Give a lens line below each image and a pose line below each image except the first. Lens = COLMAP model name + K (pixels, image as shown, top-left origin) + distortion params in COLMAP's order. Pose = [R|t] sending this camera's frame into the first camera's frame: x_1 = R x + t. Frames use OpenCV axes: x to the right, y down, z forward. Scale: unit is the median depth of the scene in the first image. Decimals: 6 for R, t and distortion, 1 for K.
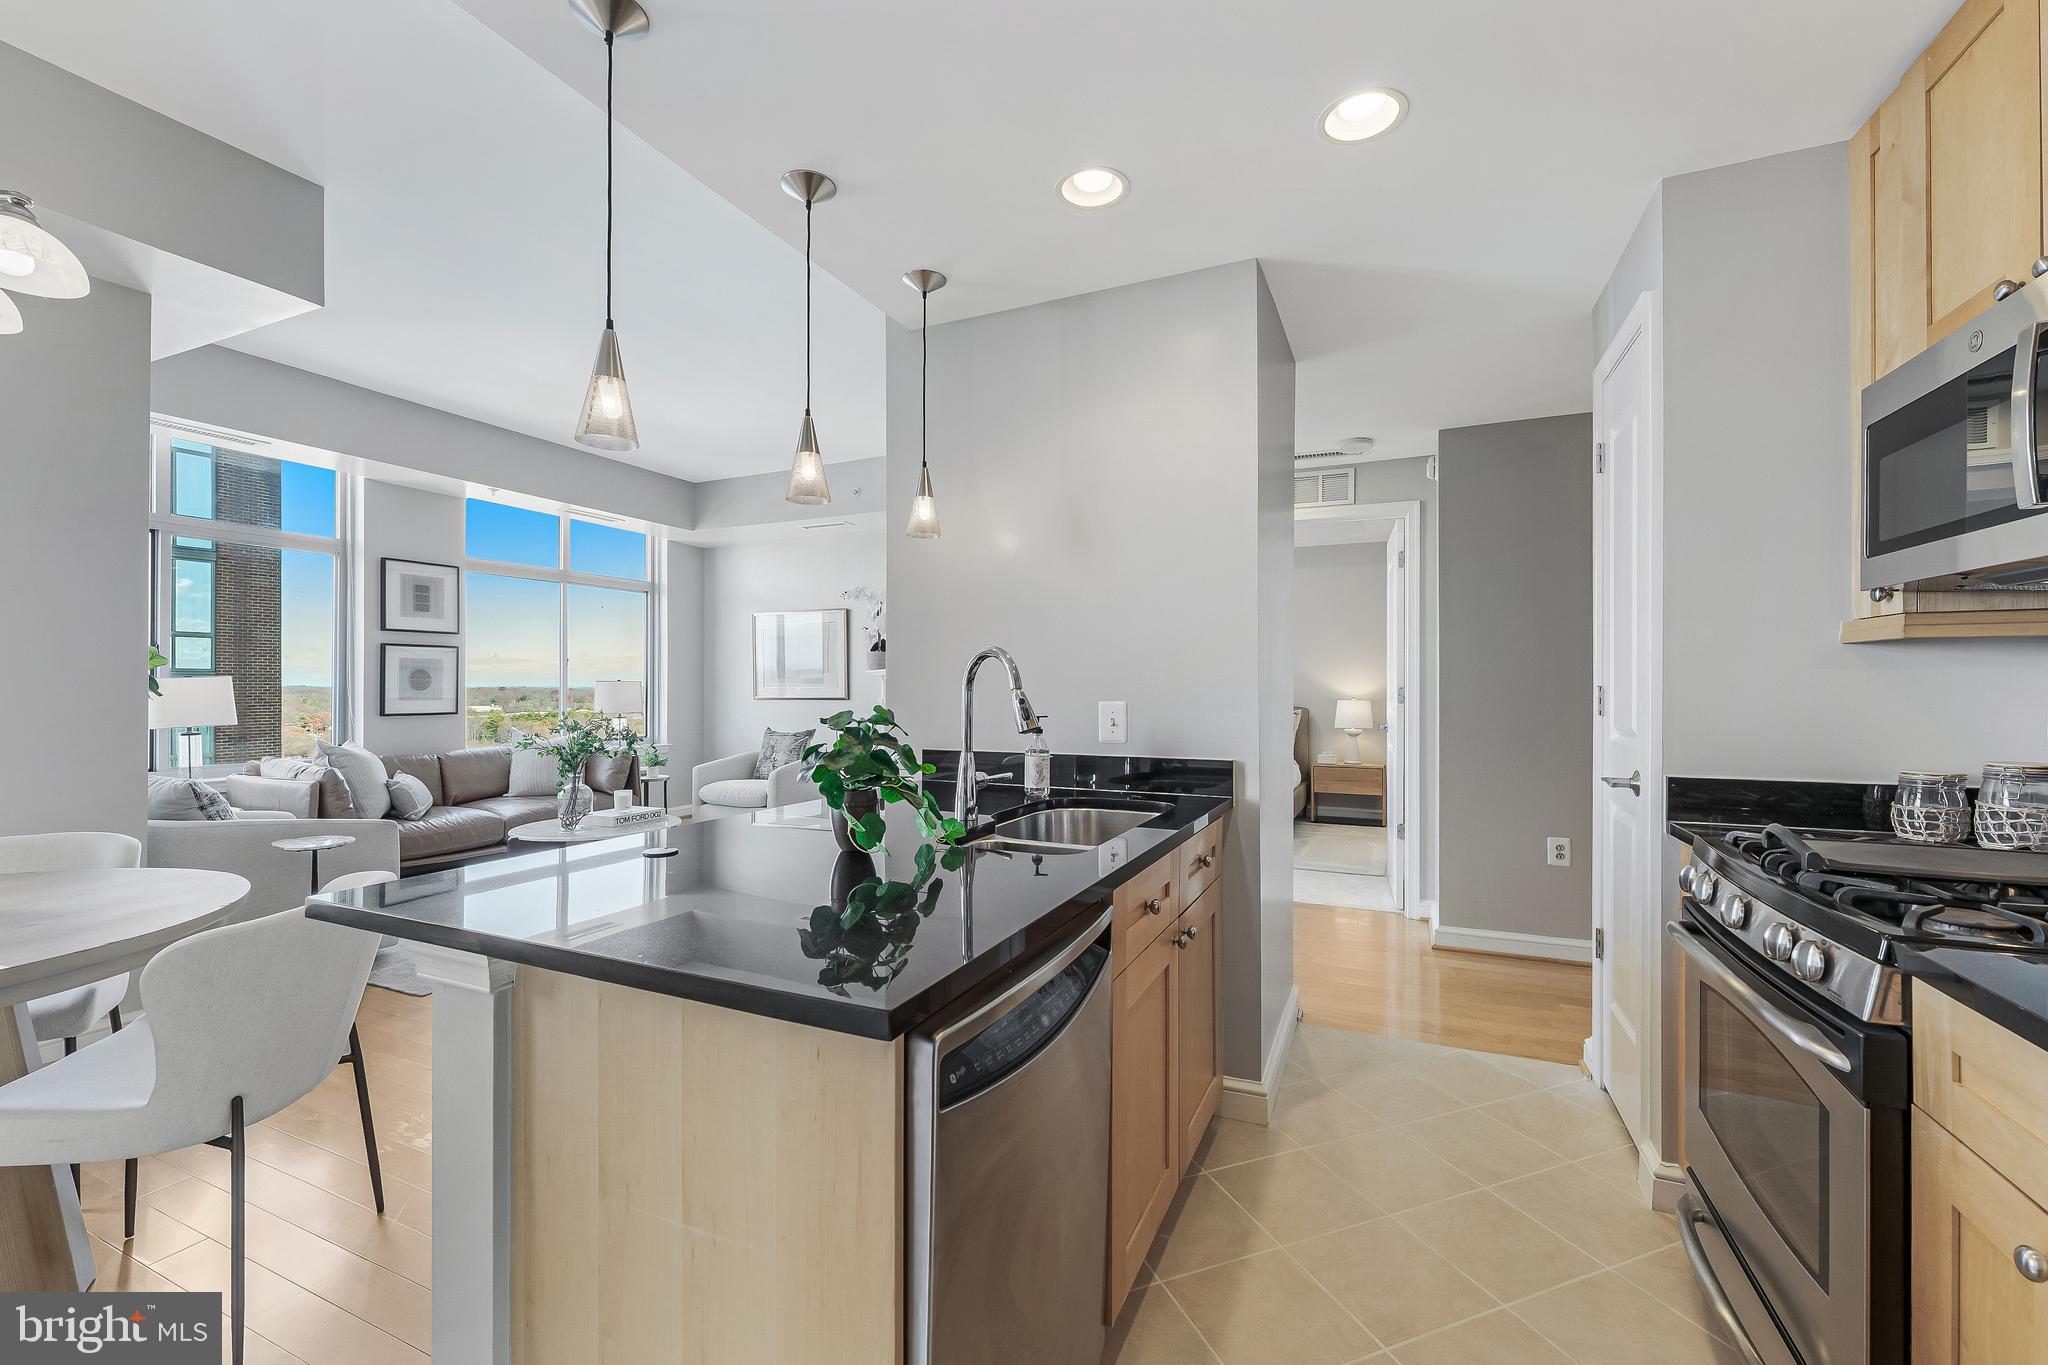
lens RADIAL K [[830.7, 0, 1038.5], [0, 830.7, 686.8], [0, 0, 1]] dist [0.003007, -0.001108]
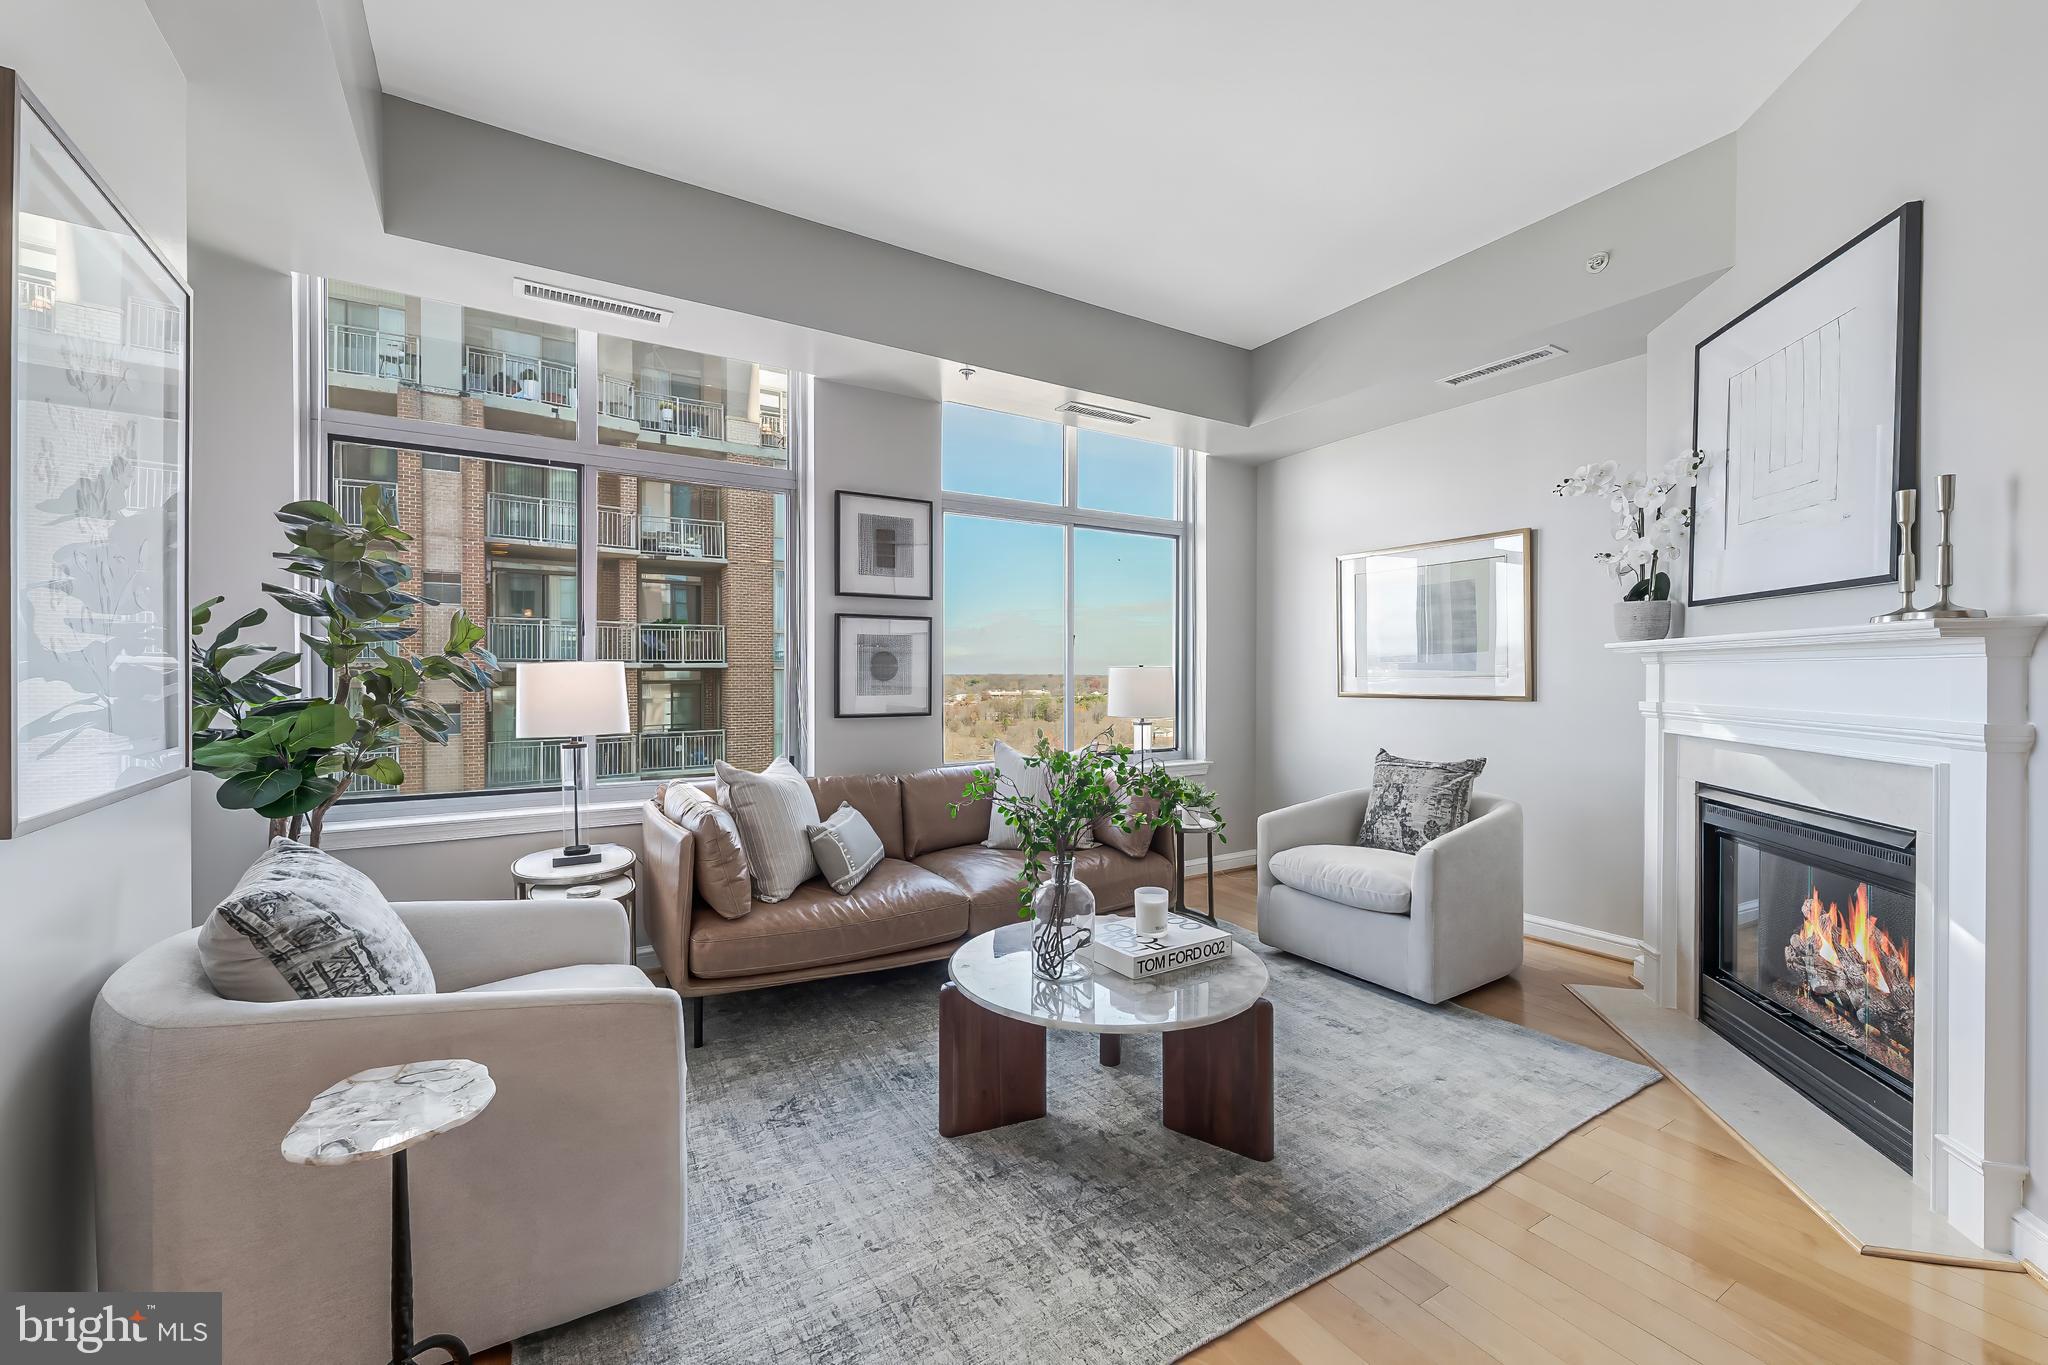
lens RADIAL K [[830.7, 0, 1025.2], [0, 830.7, 677.7], [0, 0, 1]] dist [0.003007, -0.001108]
pose [[0.823148, 0.002341, -0.567823, -0.594552], [-0.000188, 0.999993, 0.003850, -0.002898], [0.567827, -0.003063, 0.823142, 1.169356]]
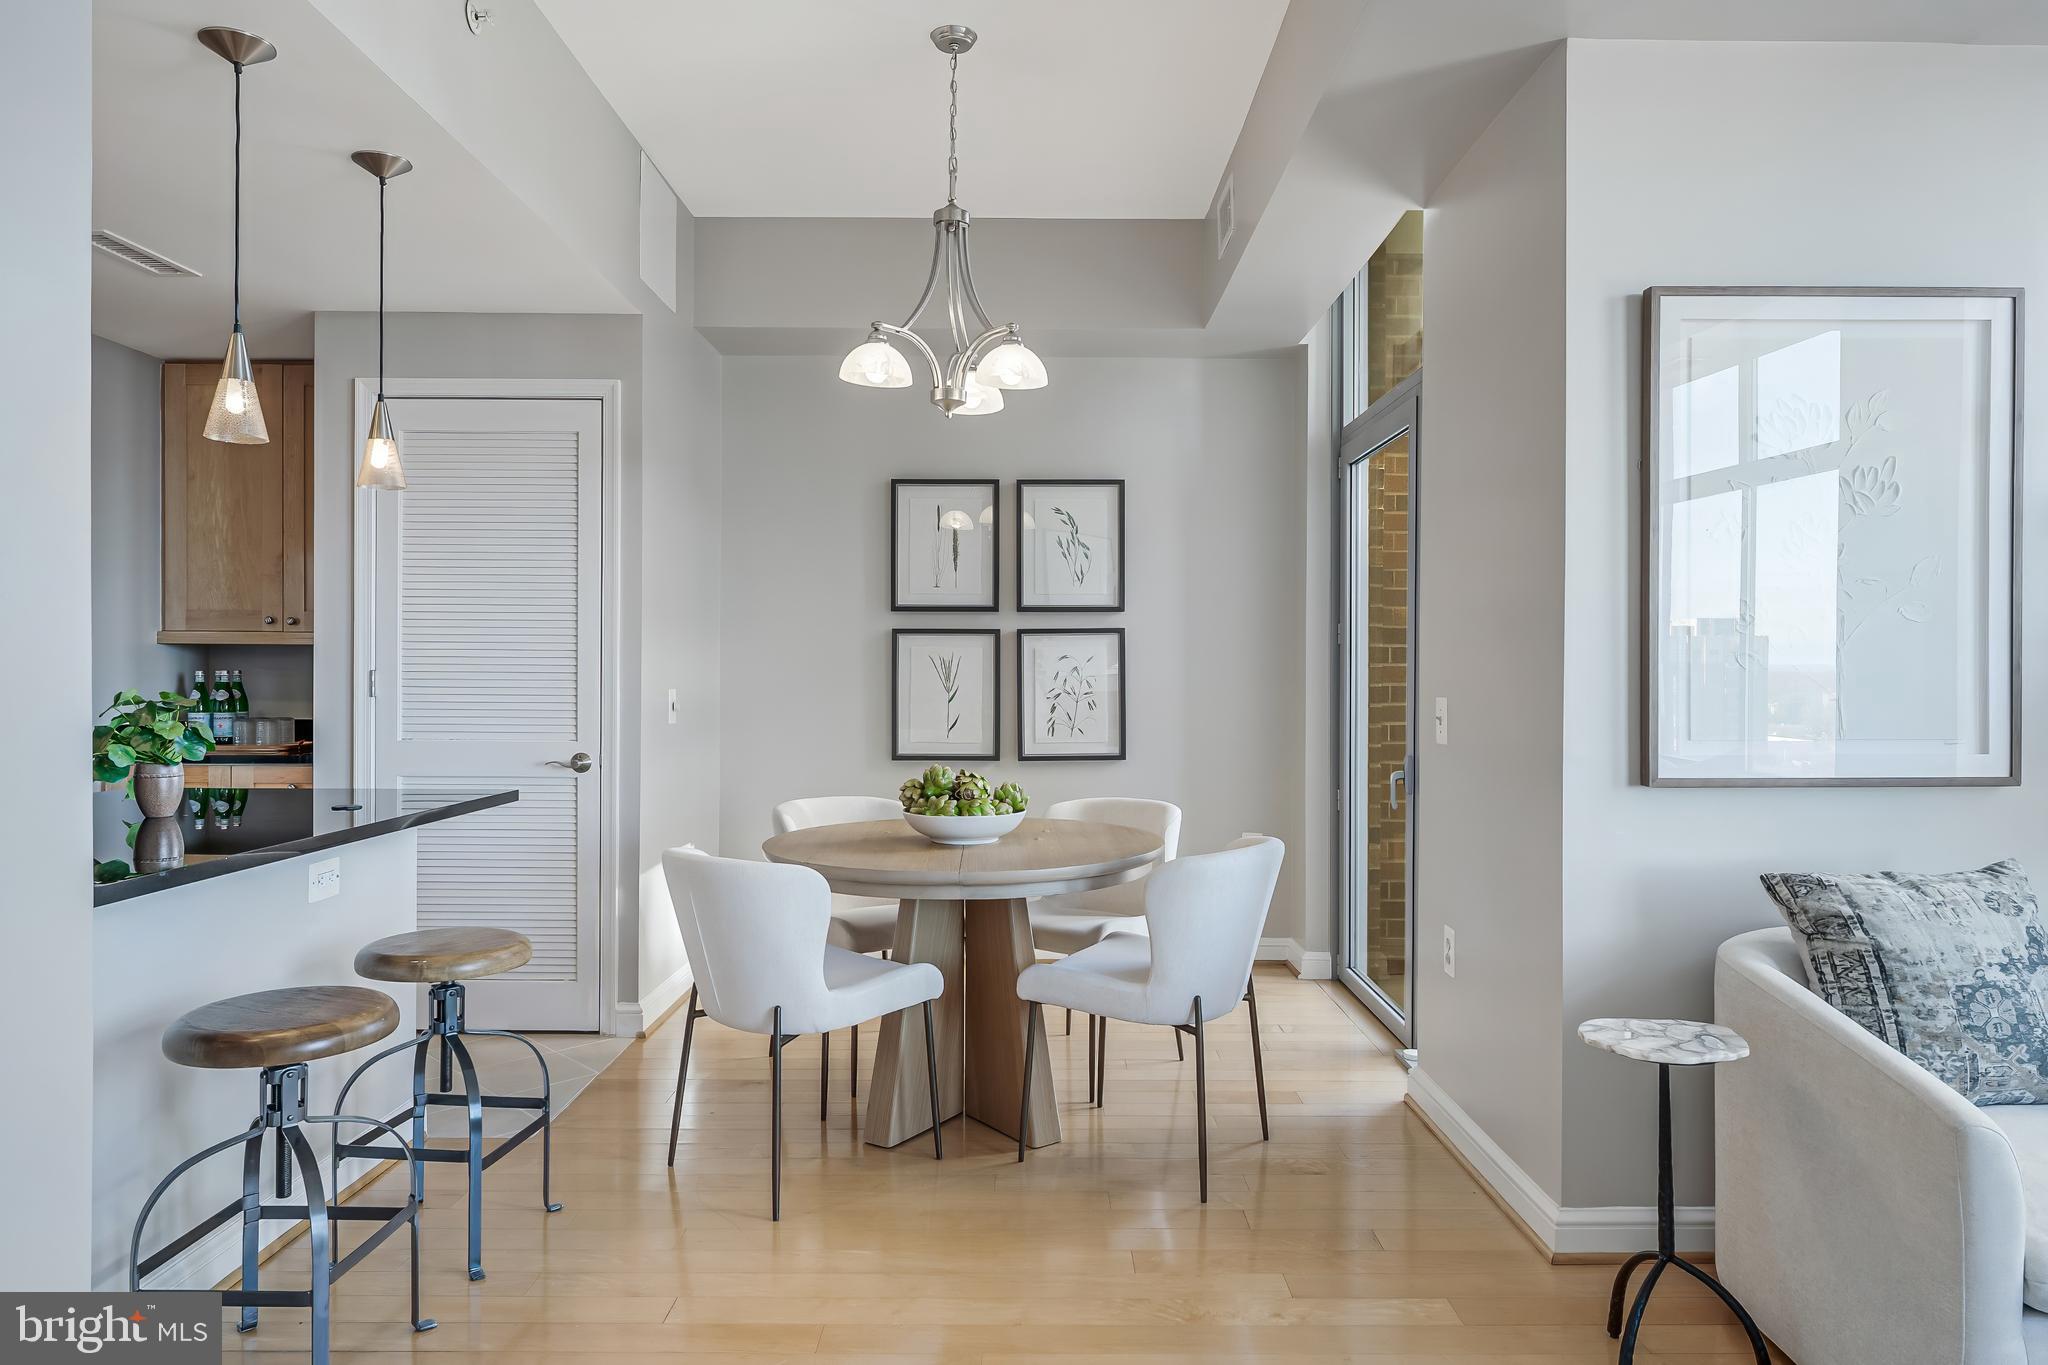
lens RADIAL K [[1254.2, 0, 1034.4], [0, 1254.2, 675.9], [0, 0, 1]] dist [-0.000952, 0.001727]
pose [[-0.915037, -0.004248, -0.403347, -0.406343], [-0.006802, 0.999965, 0.004901, -0.007741], [0.403312, 0.007228, -0.915034, 2.017897]]
